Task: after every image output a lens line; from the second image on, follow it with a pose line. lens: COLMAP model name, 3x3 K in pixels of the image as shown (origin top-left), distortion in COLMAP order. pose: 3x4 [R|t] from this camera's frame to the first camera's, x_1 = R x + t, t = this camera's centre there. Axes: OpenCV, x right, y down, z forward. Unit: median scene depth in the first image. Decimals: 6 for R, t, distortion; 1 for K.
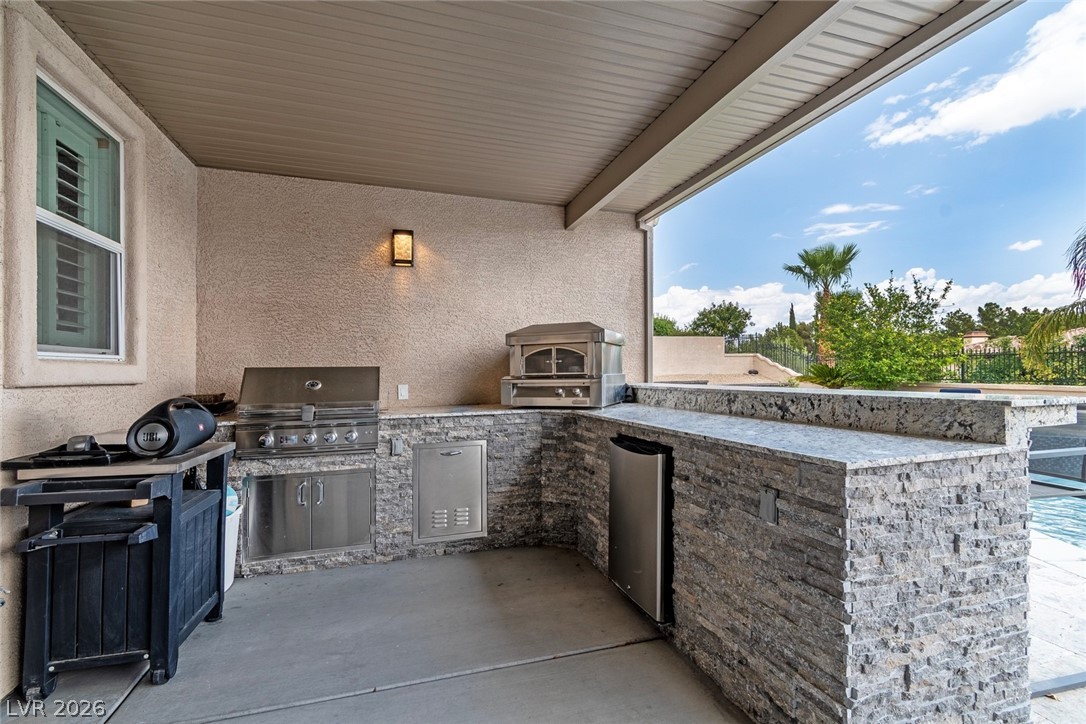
lens RADIAL K [[472.8, 0, 544.3], [0, 472.8, 365.4], [0, 0, 1]] dist [0.001305, 0.000525]
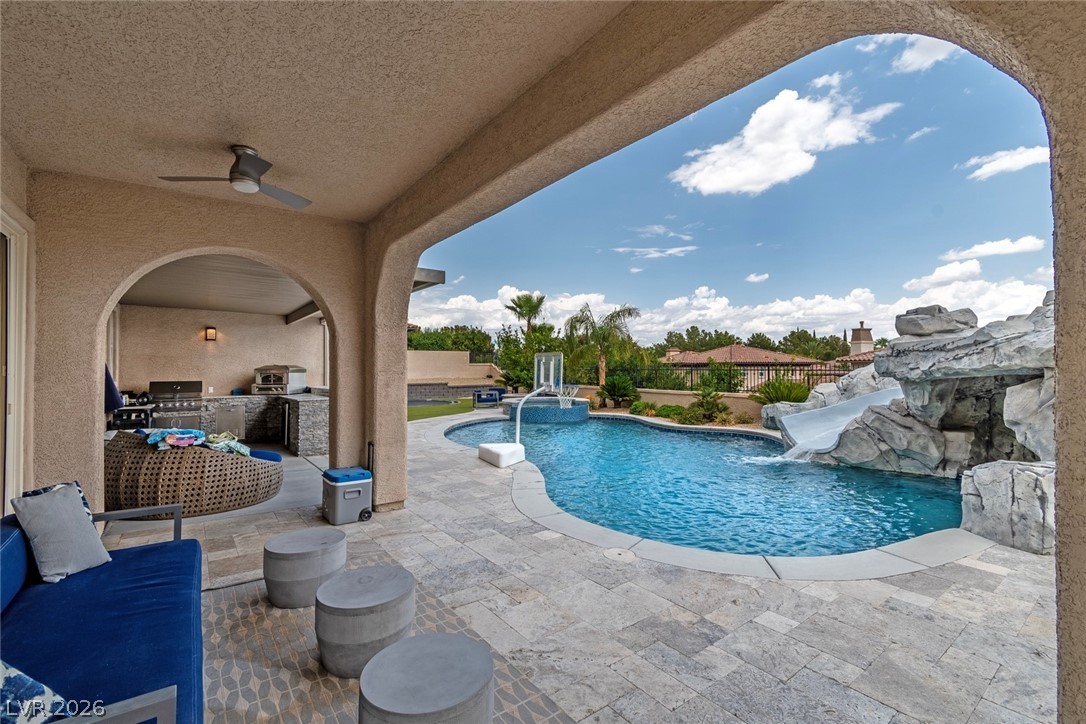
lens RADIAL K [[472.8, 0, 538.0], [0, 472.8, 368.1], [0, 0, 1]] dist [0.001305, 0.000525]
pose [[0.942581, 0.010780, 0.333804, 0.549641], [-0.012849, 0.999909, 0.003990, -0.100643], [-0.333731, -0.008050, 0.942634, -2.136178]]
